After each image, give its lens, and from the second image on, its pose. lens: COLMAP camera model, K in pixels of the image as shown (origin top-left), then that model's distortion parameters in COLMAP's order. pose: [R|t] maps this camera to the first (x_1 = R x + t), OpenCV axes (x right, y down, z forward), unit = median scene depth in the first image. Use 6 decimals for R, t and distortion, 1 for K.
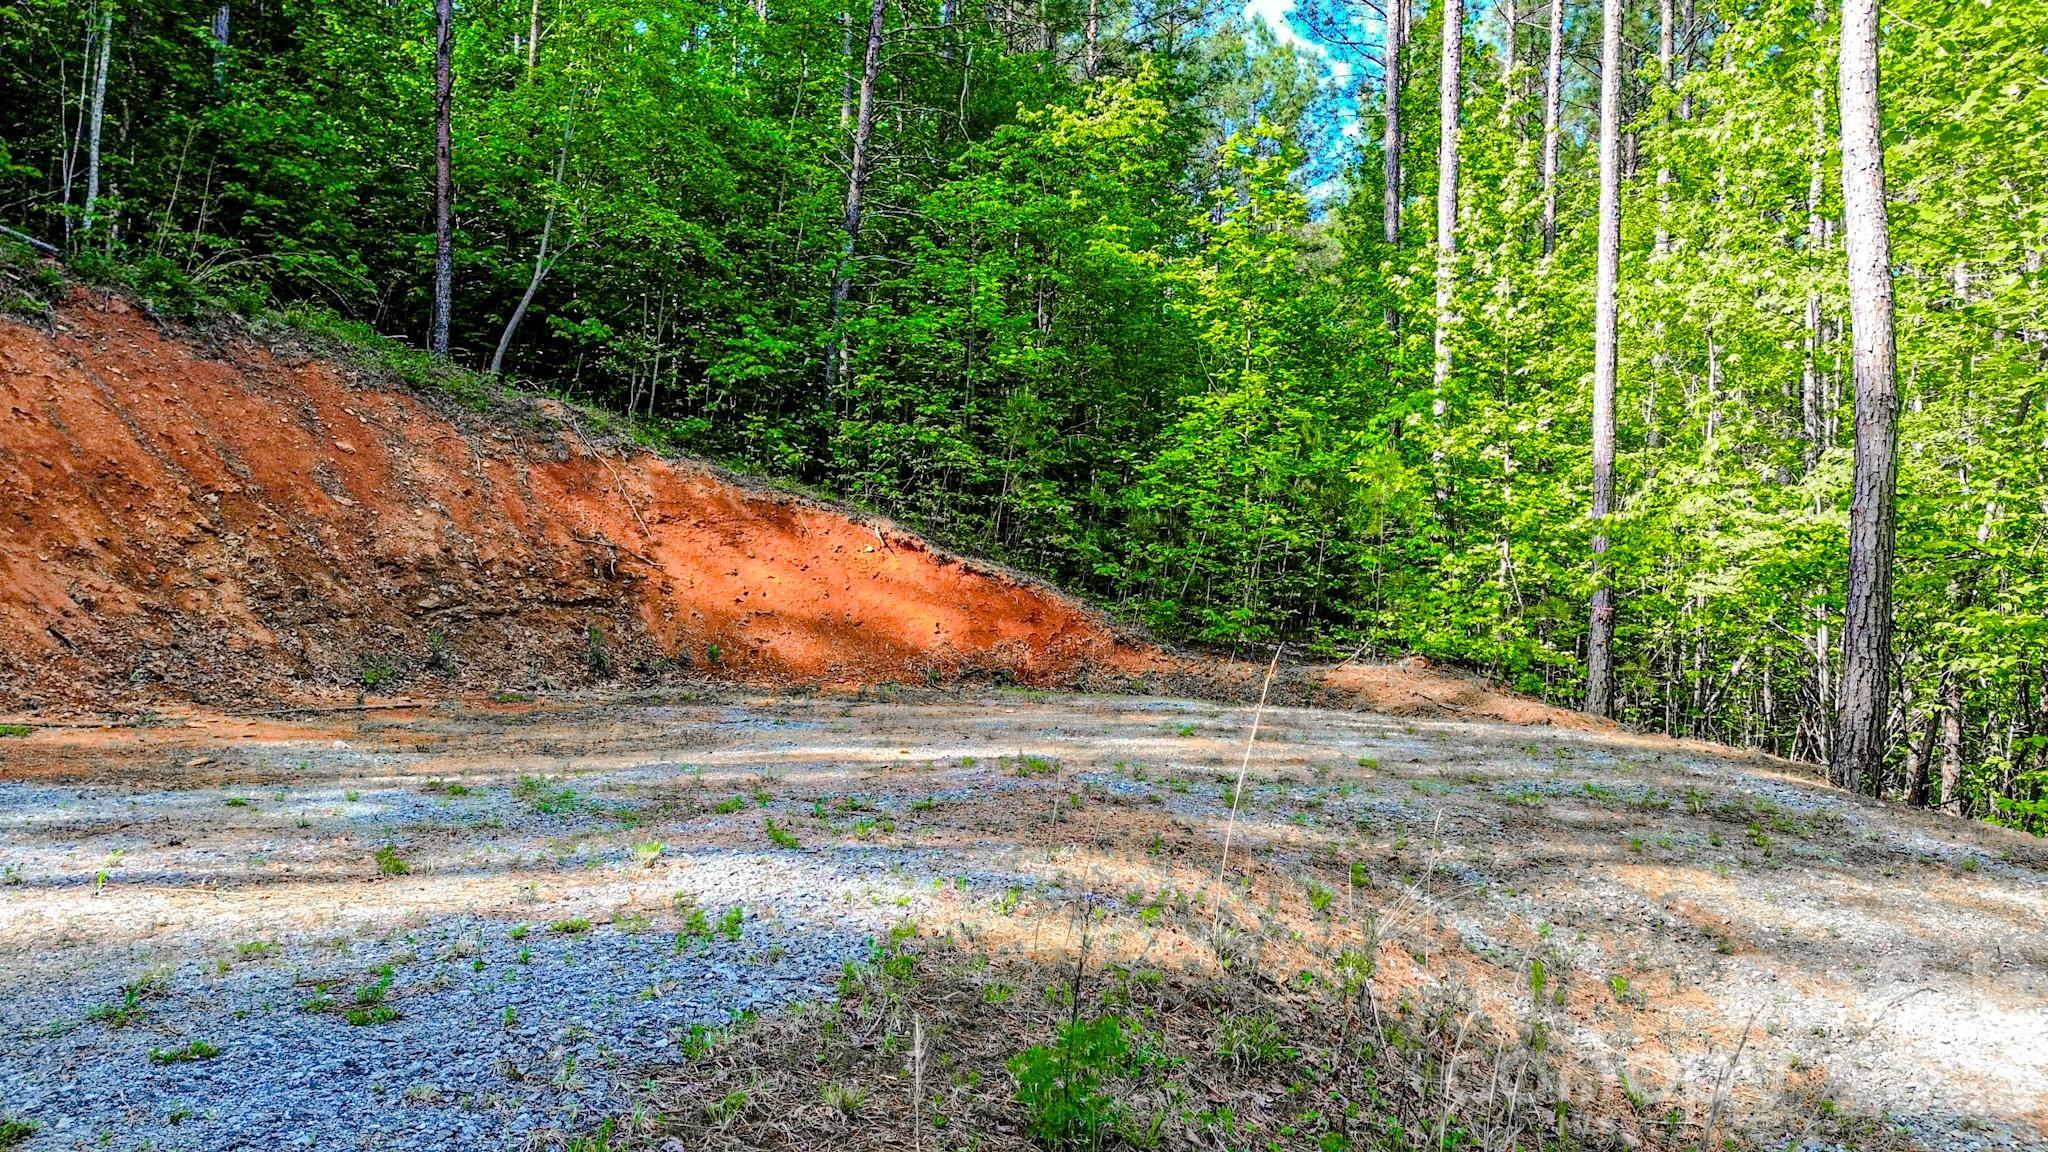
lens RADIAL K [[1438.1, 0, 1043.1], [0, 1438.1, 588.3], [0, 0, 1]] dist [0.058892, -0.063567]
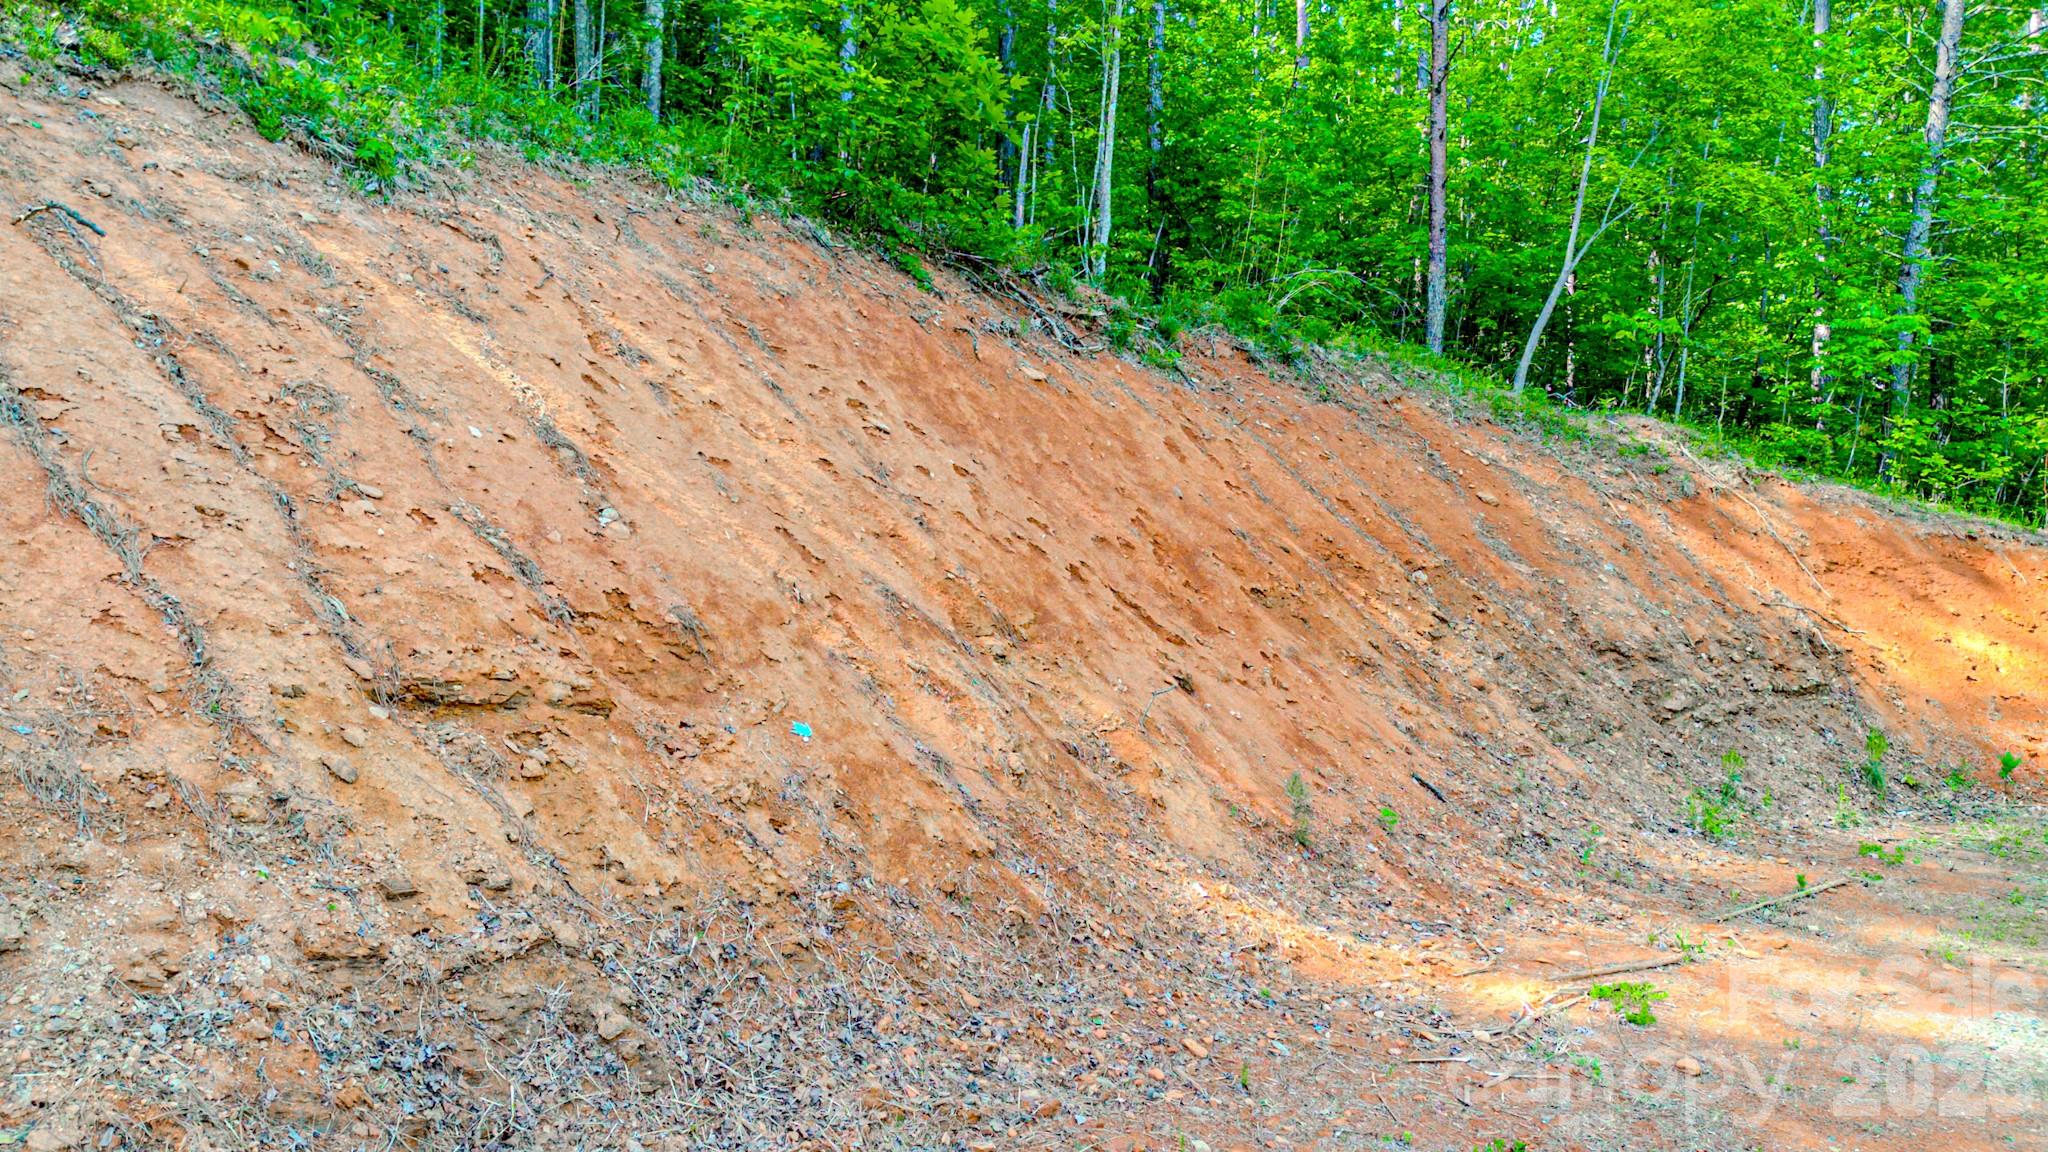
lens RADIAL K [[1438.1, 0, 1017.8], [0, 1438.1, 590.2], [0, 0, 1]] dist [0.058892, -0.063567]
pose [[0.911905, -0.011917, -0.410229, -0.320099], [0.017052, 0.999815, 0.008860, -0.046972], [0.410048, -0.015074, 0.911939, 0.120742]]
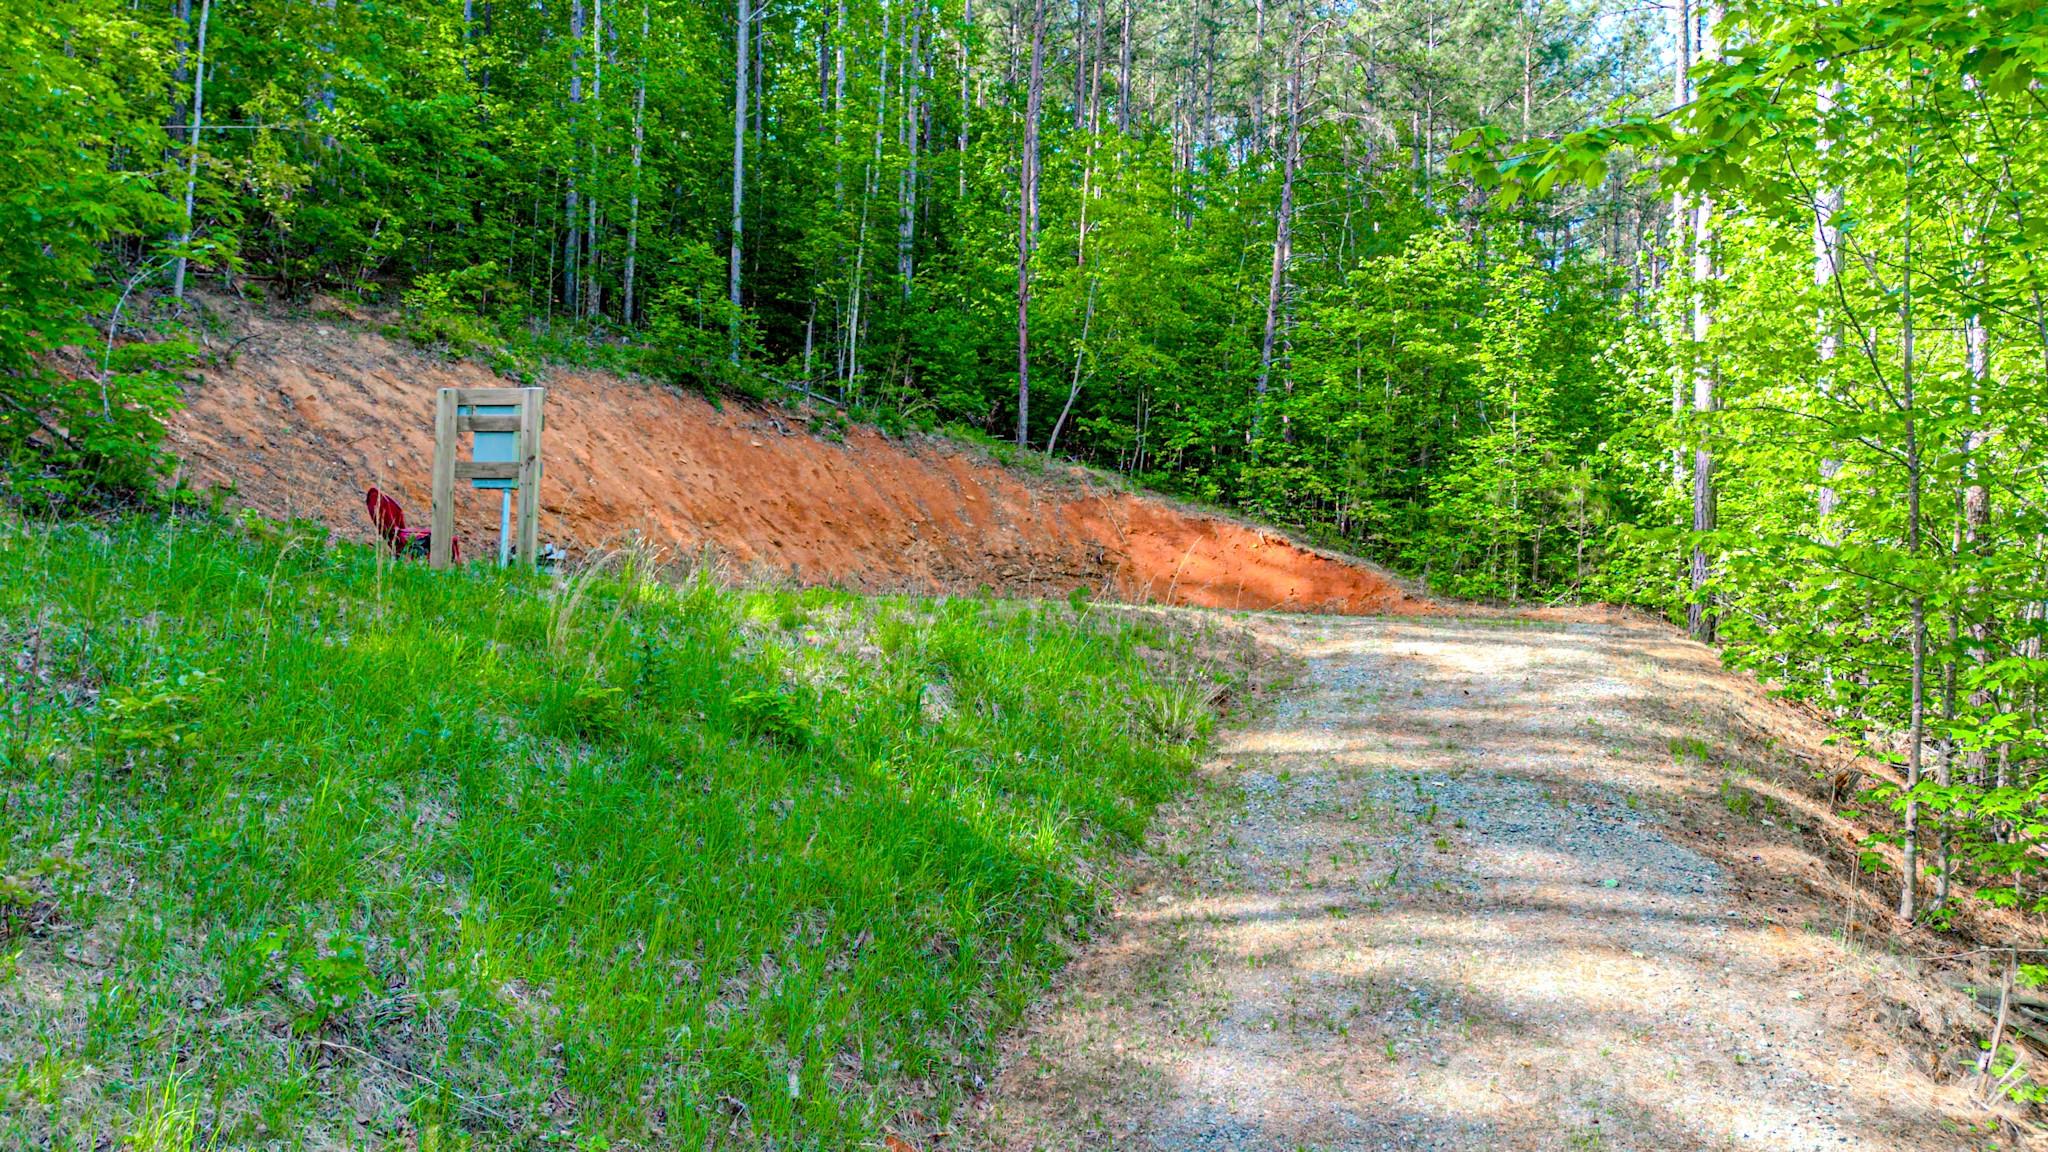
lens RADIAL K [[1438.1, 0, 1039.7], [0, 1438.1, 582.7], [0, 0, 1]] dist [0.058892, -0.063567]
pose [[0.916735, -0.024111, -0.398767, 0.305191], [0.009655, 0.999223, -0.038220, 0.075112], [0.399379, 0.031188, 0.916255, -0.598282]]
